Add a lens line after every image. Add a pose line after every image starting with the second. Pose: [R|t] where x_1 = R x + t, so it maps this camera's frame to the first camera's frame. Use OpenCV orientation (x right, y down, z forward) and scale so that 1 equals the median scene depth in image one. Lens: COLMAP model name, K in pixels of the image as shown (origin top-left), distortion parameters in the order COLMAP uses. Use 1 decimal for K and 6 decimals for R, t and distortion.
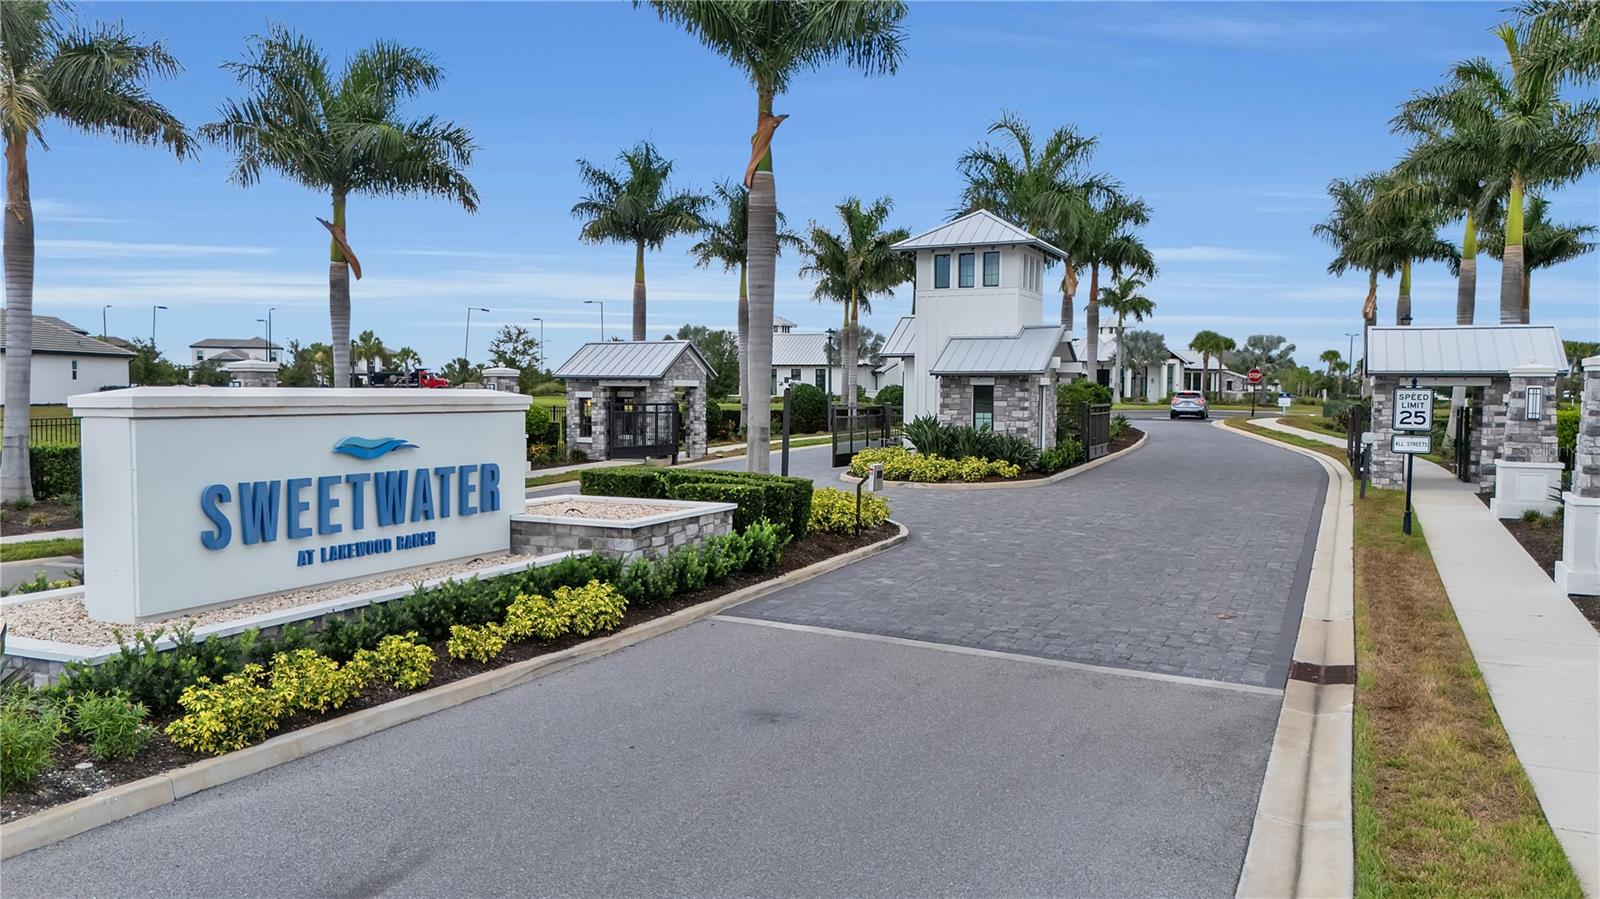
lens RADIAL K [[1175.1, 0, 804.9], [0, 1175.1, 446.2], [0, 0, 1]] dist [0.055855, -0.055486]
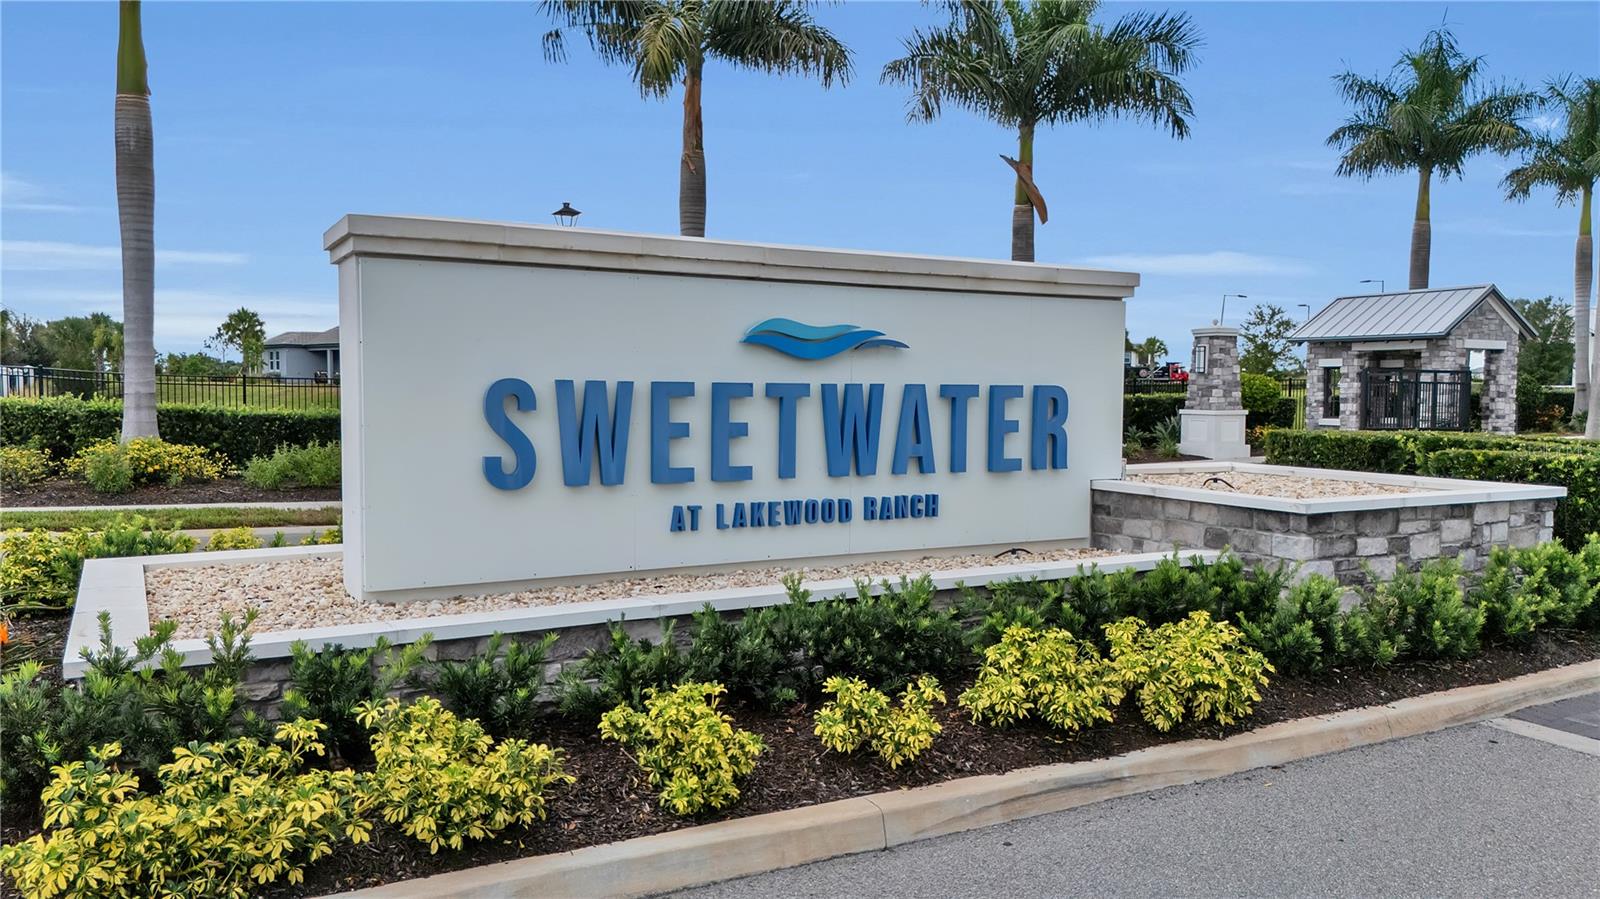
lens RADIAL K [[1175.1, 0, 804.9], [0, 1175.1, 446.2], [0, 0, 1]] dist [0.055855, -0.055486]
pose [[0.809644, 0.028978, -0.586205, -0.027793], [-0.030896, 0.999500, 0.006736, 0.044445], [0.586107, 0.012657, 0.810135, 0.474362]]
